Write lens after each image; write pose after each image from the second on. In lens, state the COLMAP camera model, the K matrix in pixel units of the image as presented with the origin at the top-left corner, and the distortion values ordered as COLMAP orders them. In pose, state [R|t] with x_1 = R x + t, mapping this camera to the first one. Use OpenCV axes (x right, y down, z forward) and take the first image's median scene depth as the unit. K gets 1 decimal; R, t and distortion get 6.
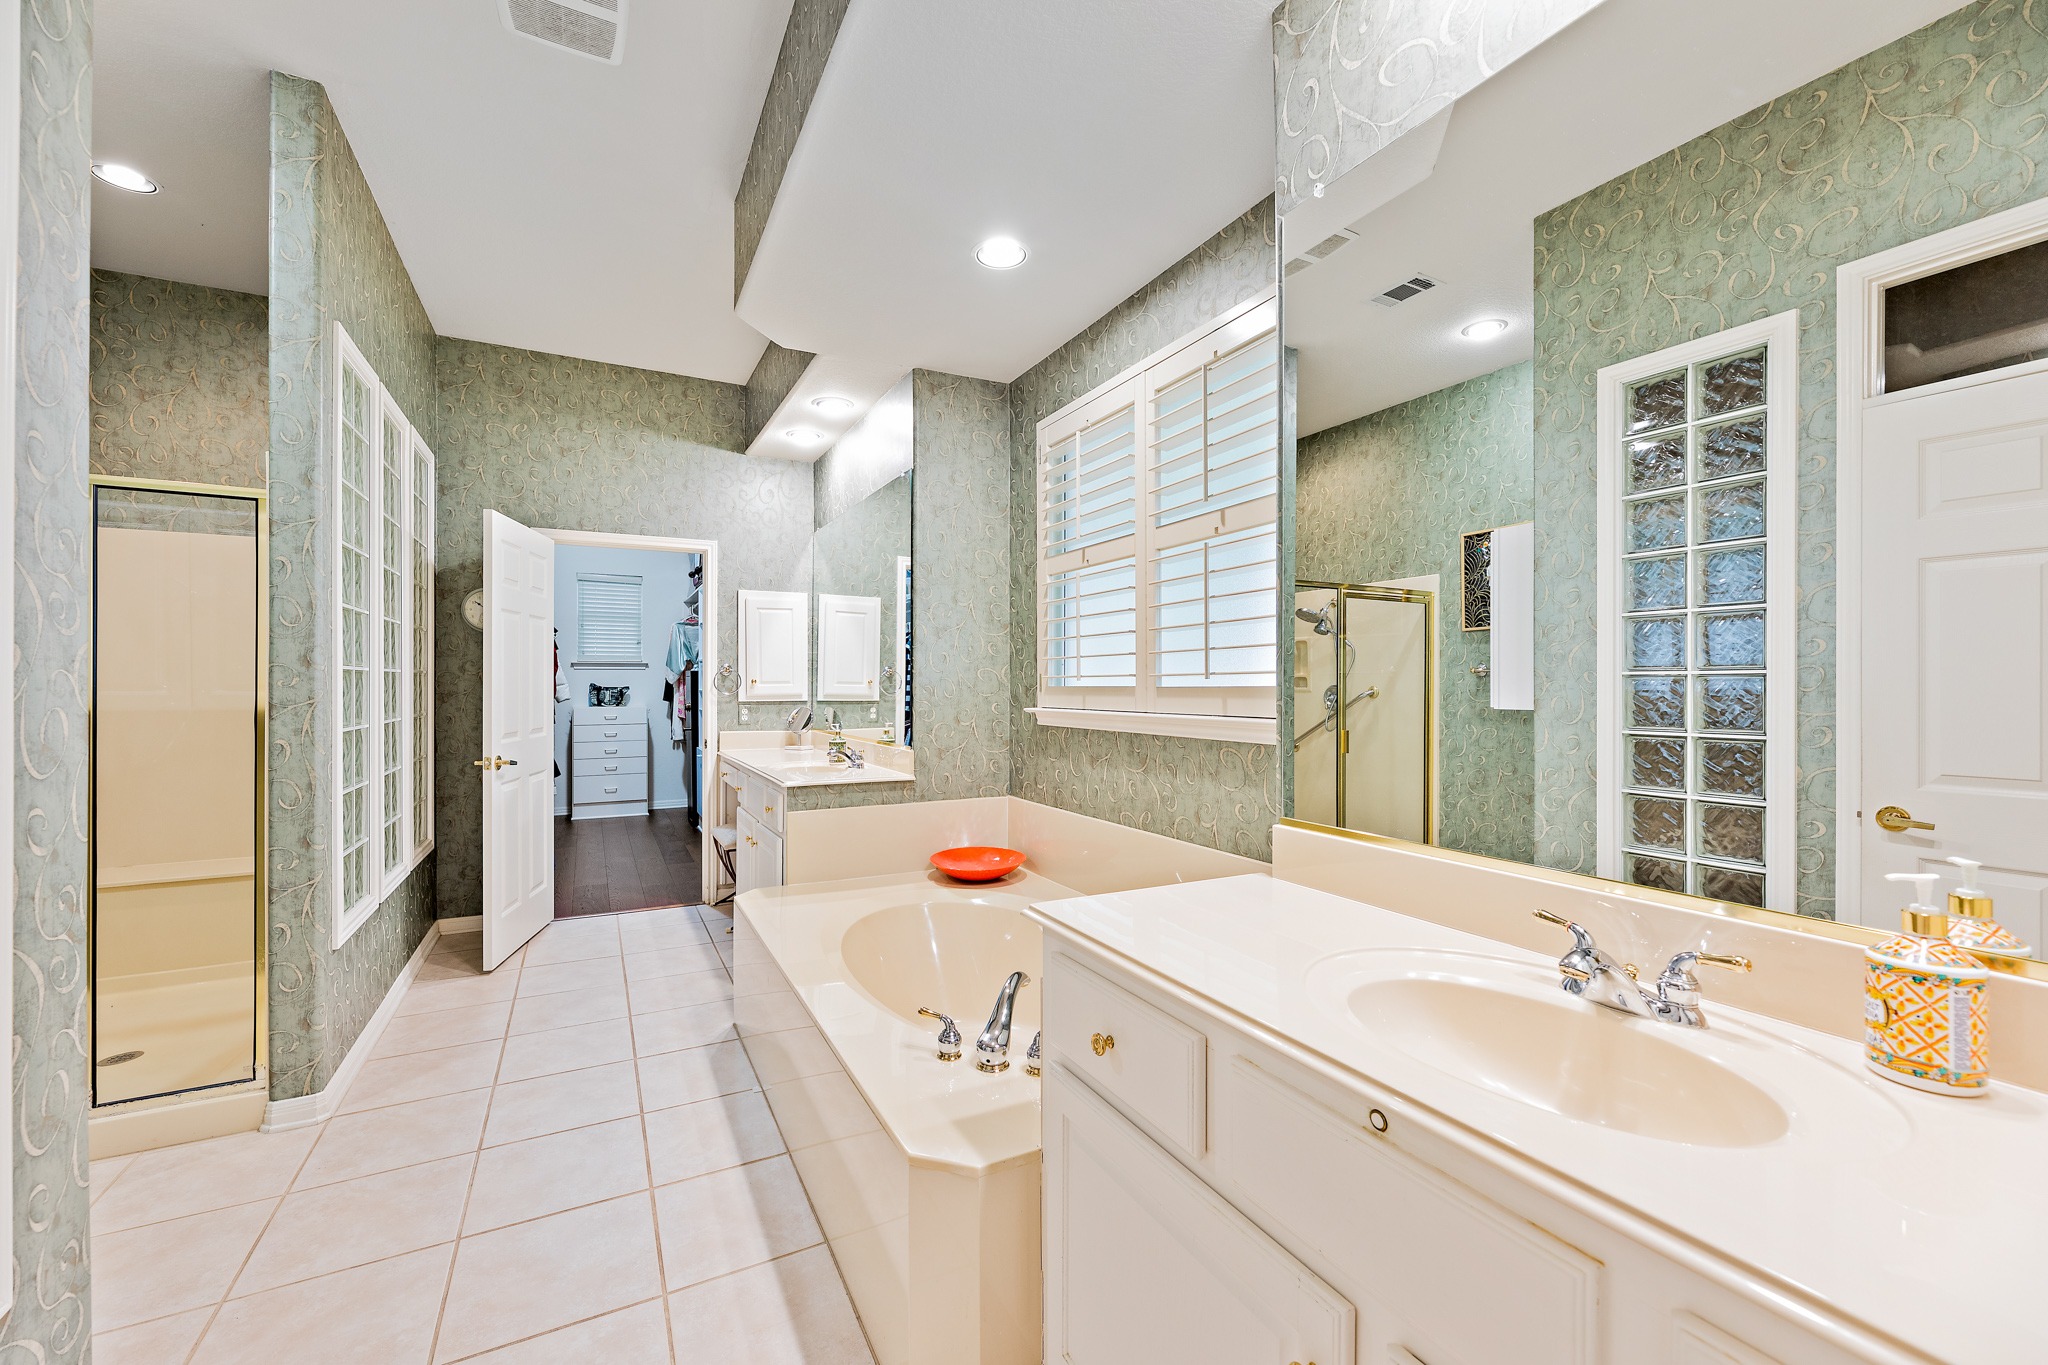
lens RADIAL K [[815.2, 0, 1024.0], [0, 815.2, 682.5], [0, 0, 1]] dist [0.001495, 0.000147]
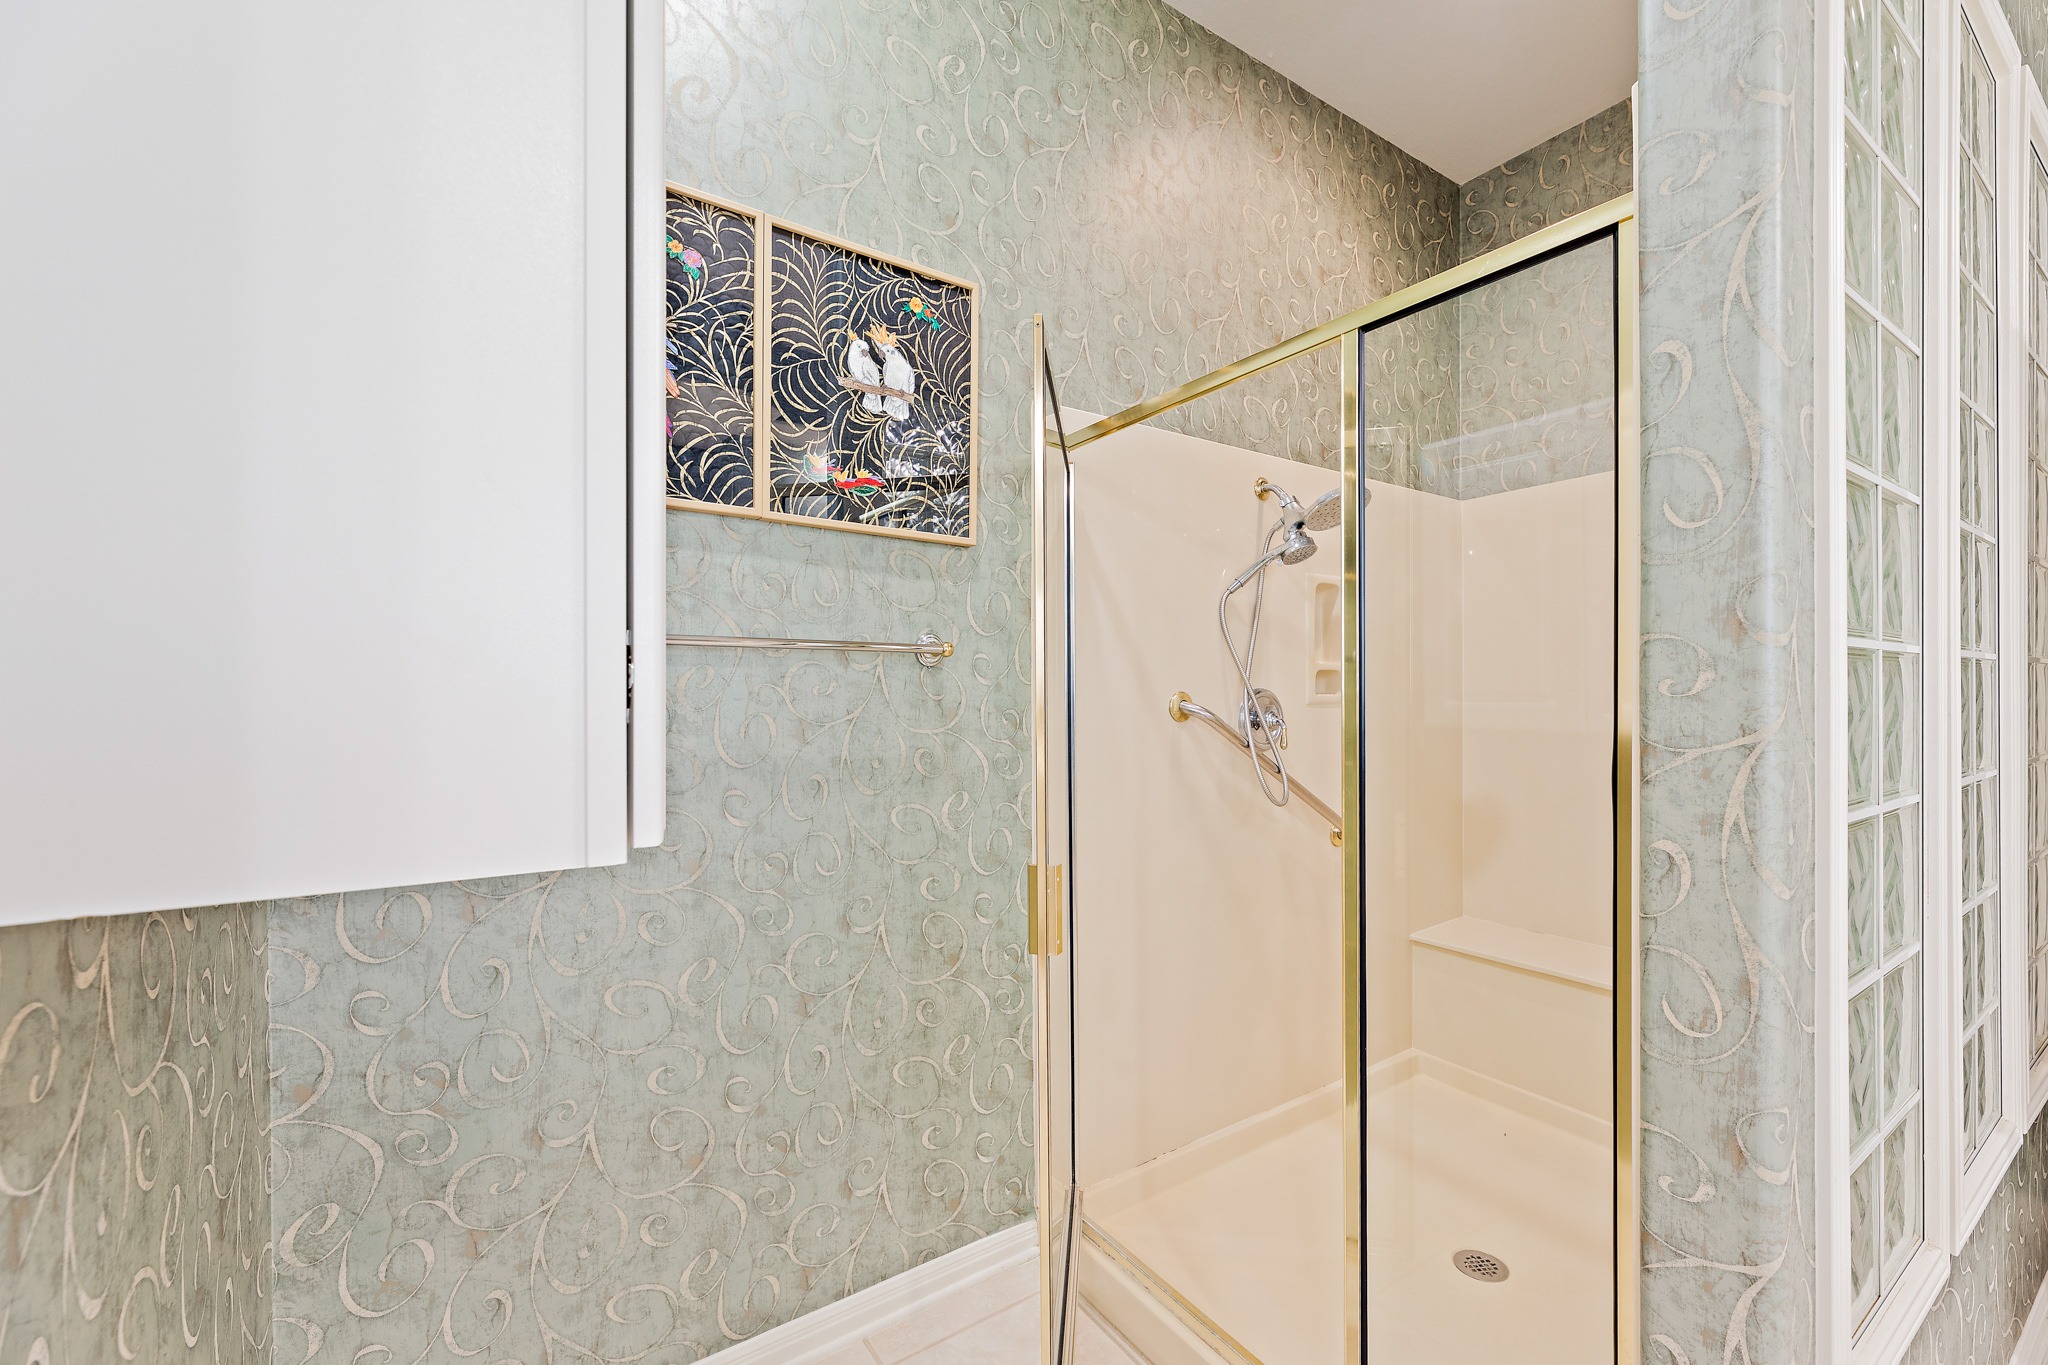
lens RADIAL K [[863.1, 0, 1024.0], [0, 863.1, 682.5], [0, 0, 1]] dist [0.001913, 0.000379]
pose [[0.111758, -0.002560, -0.993732, -0.241948], [0.000068, 0.999997, -0.002568, 0.000040], [0.993735, 0.000219, 0.111758, 0.290823]]
